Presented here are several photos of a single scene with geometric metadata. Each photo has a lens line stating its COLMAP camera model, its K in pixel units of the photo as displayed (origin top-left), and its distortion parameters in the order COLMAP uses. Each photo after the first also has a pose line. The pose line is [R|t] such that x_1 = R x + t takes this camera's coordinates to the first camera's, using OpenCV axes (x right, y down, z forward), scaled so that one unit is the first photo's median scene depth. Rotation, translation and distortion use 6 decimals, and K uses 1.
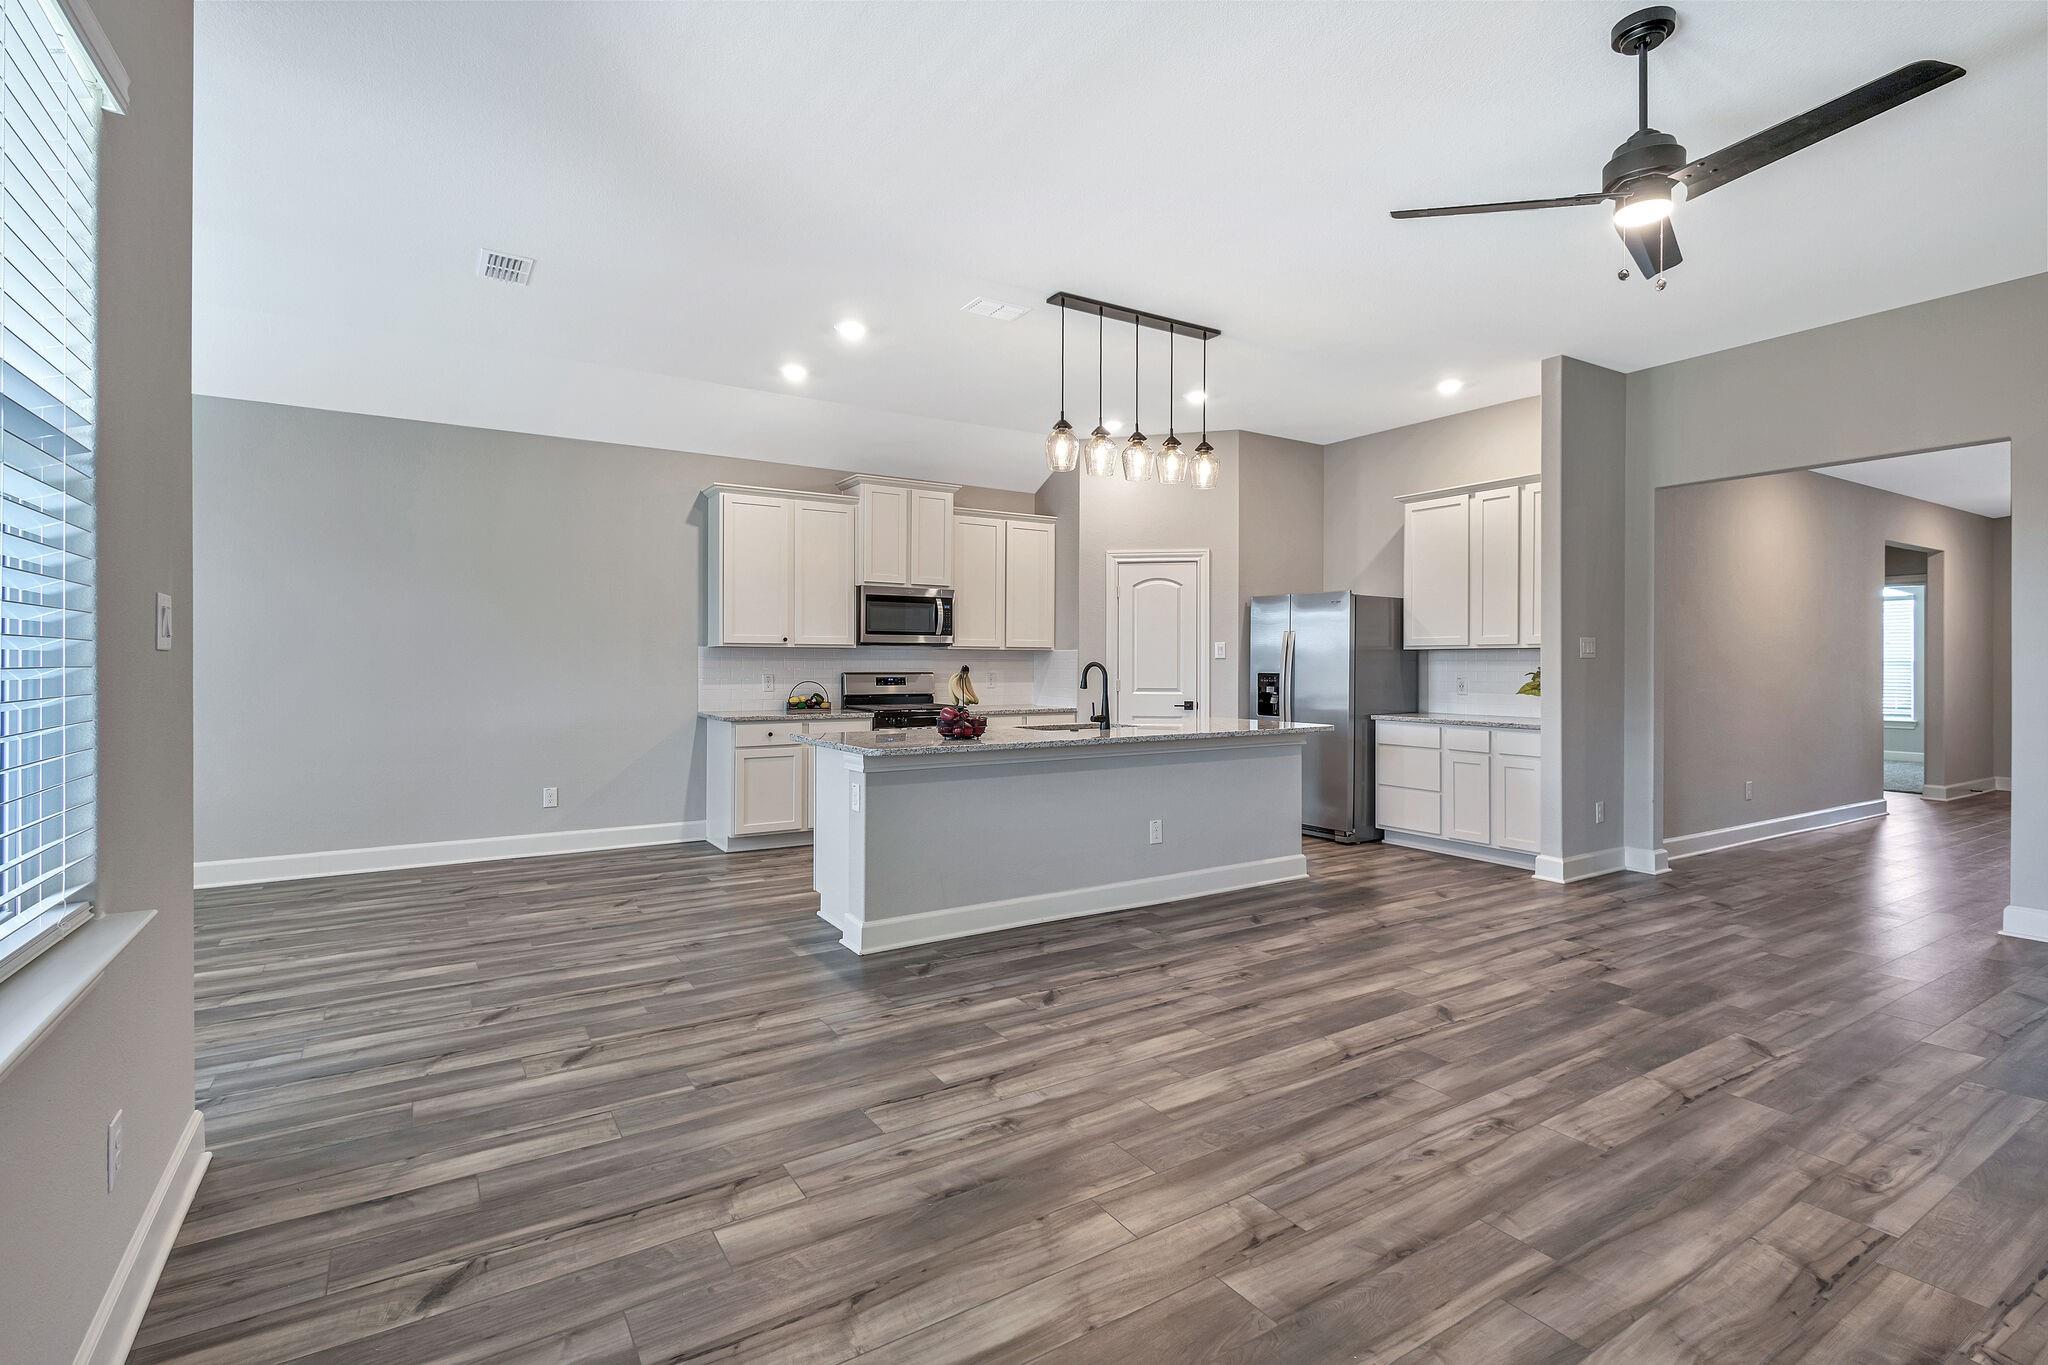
lens RADIAL K [[958.5, 0, 1037.0], [0, 958.5, 669.9], [0, 0, 1]] dist [0.014777, -0.003327]
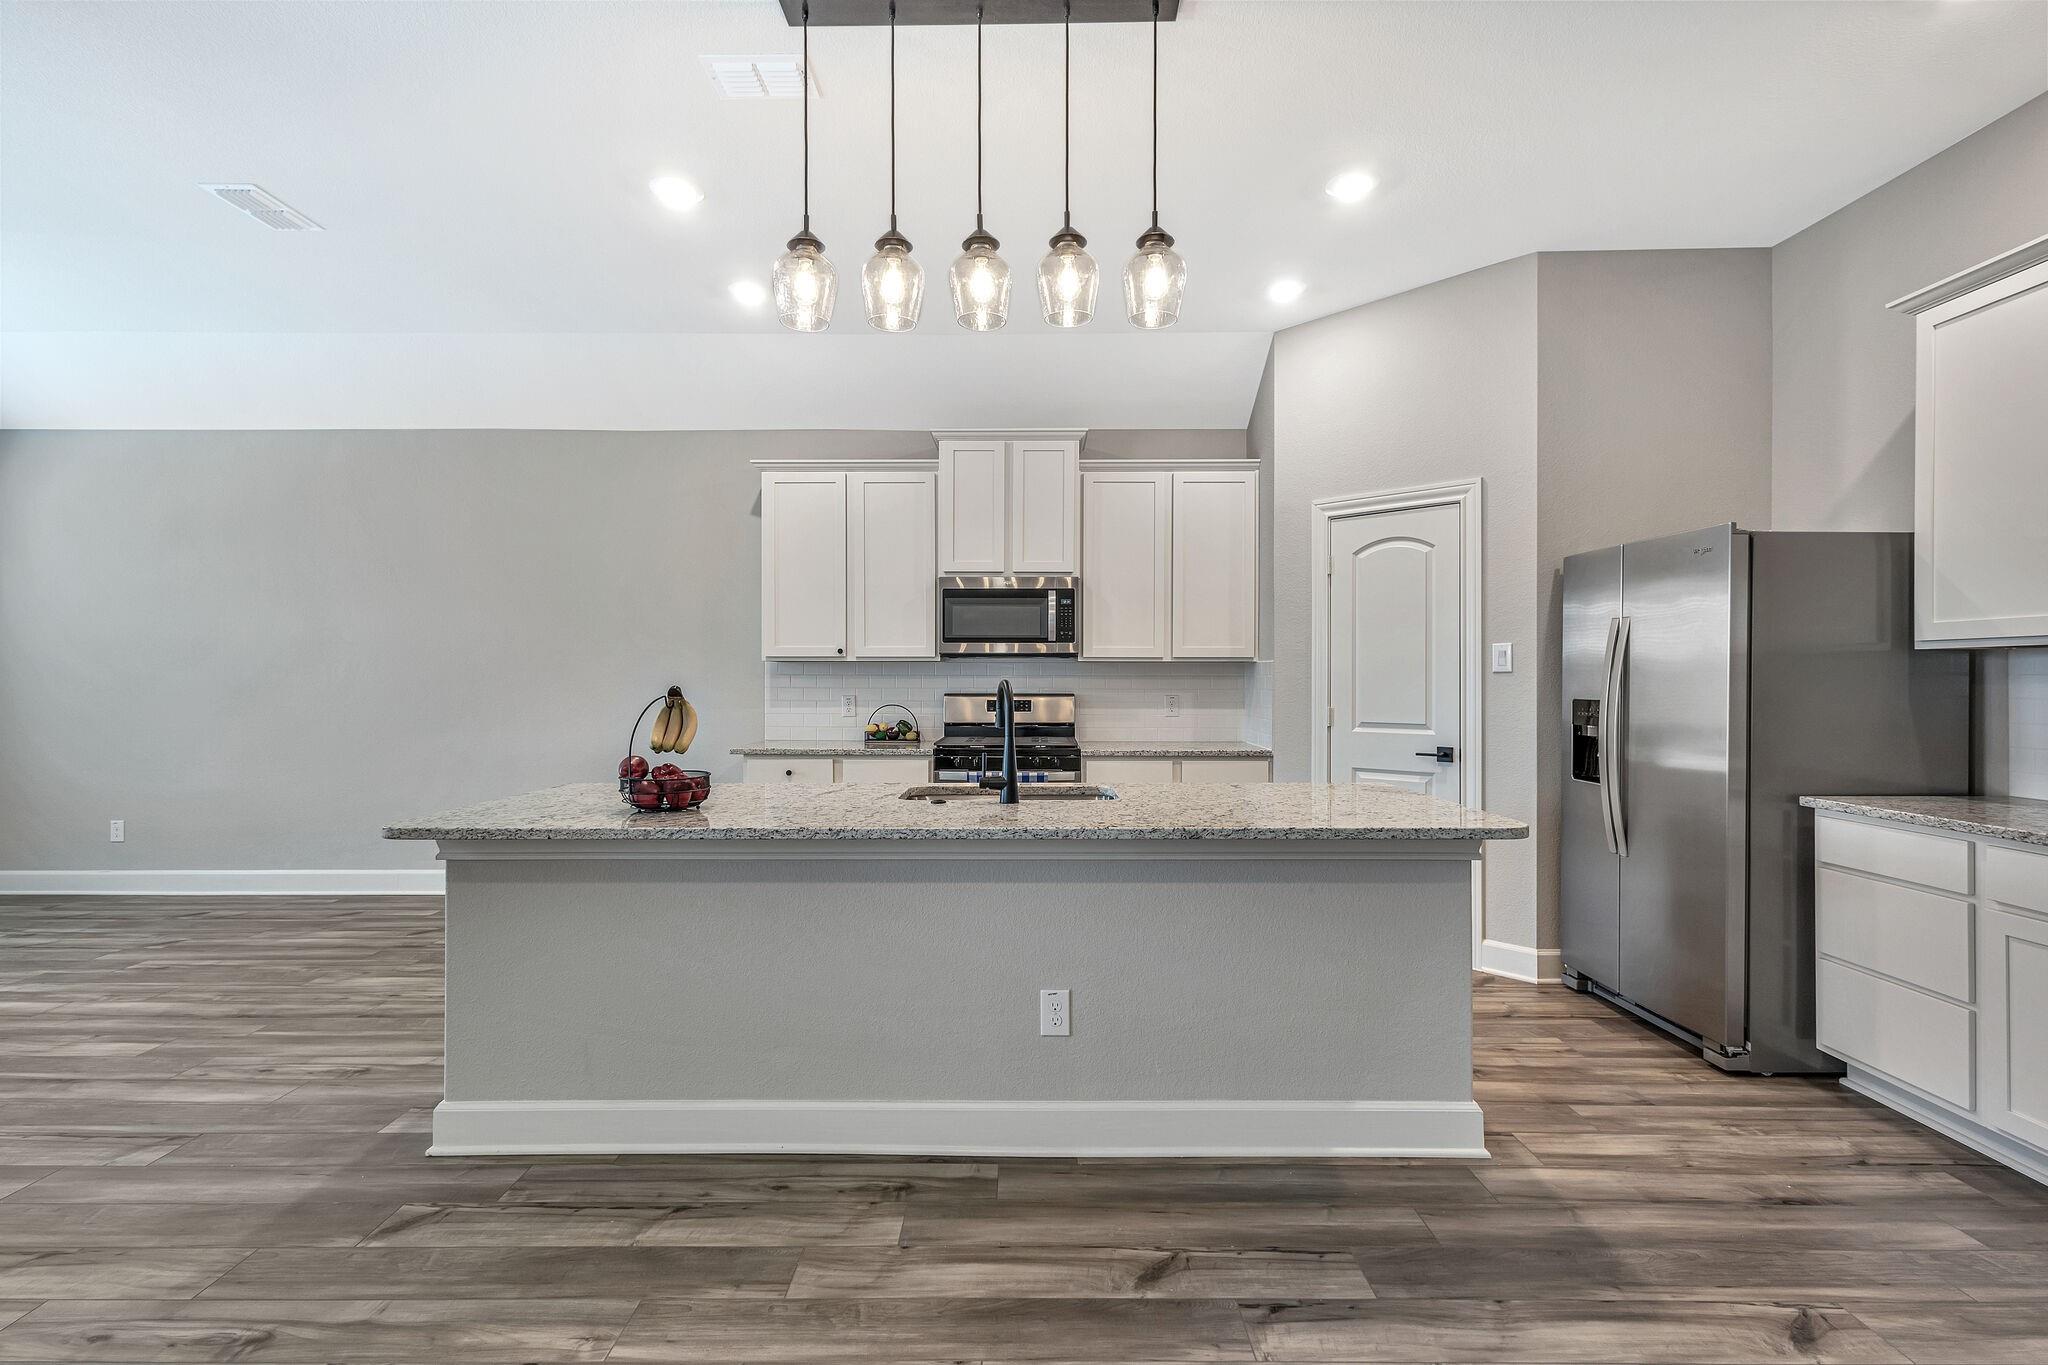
lens RADIAL K [[958.5, 0, 1029.7], [0, 958.5, 687.5], [0, 0, 1]] dist [0.014777, -0.003327]
pose [[0.836015, 0.003908, -0.548693, 0.376283], [-0.002856, 0.999992, 0.002772, -0.006015], [0.548700, -0.000750, 0.836019, 0.539868]]
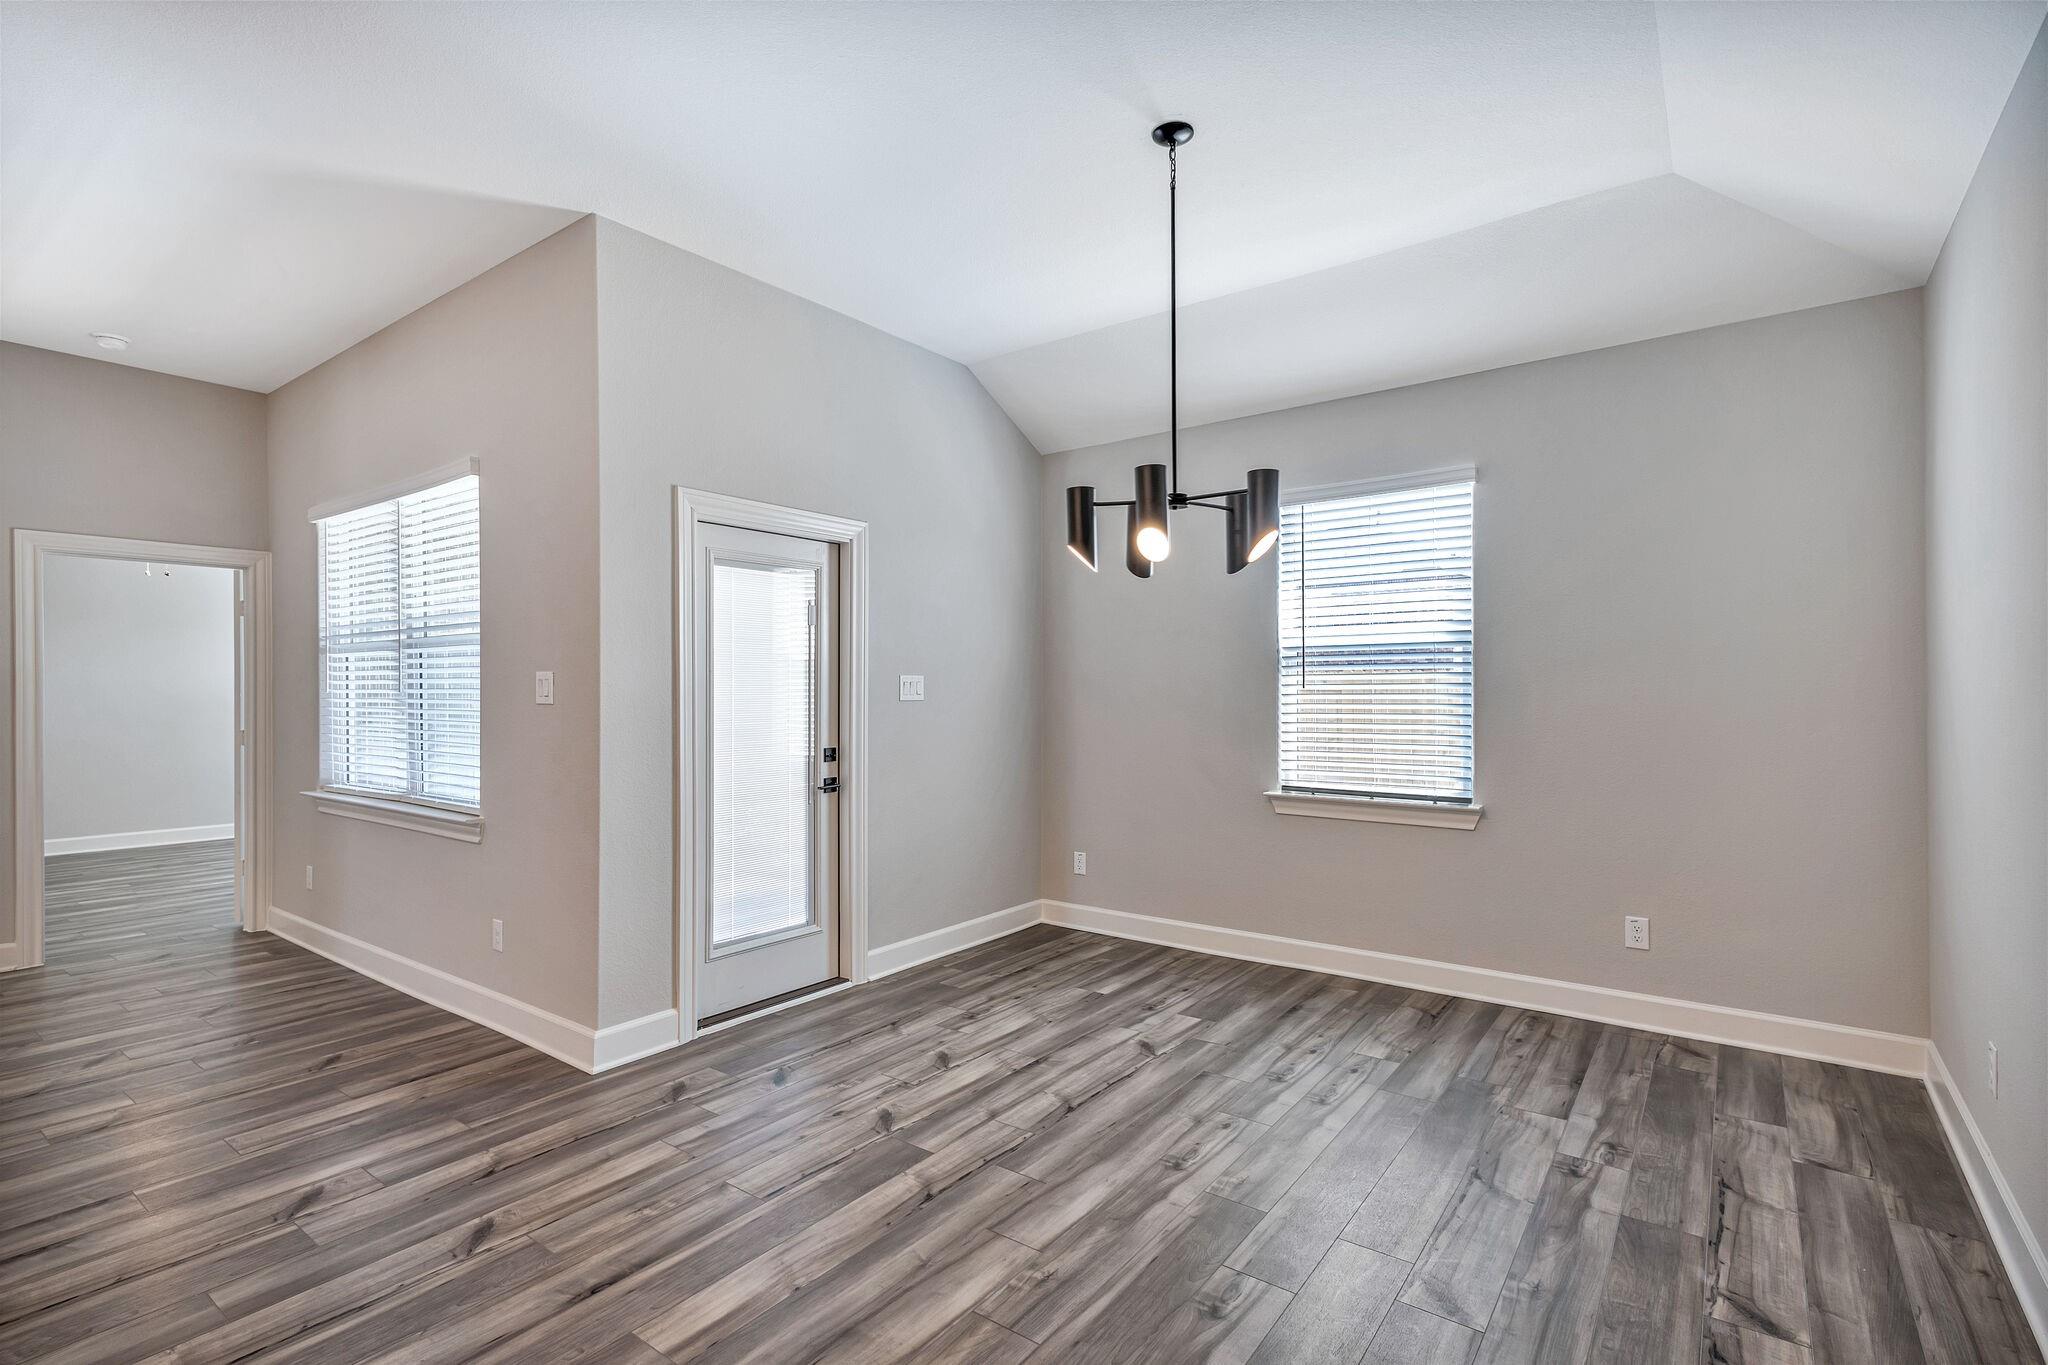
lens RADIAL K [[958.5, 0, 1021.0], [0, 958.5, 685.8], [0, 0, 1]] dist [0.014777, -0.003327]
pose [[-0.941569, -0.004947, -0.336785, -0.445323], [-0.005413, 0.999985, 0.000444, -0.021939], [0.336778, 0.002241, -0.941582, 1.145035]]
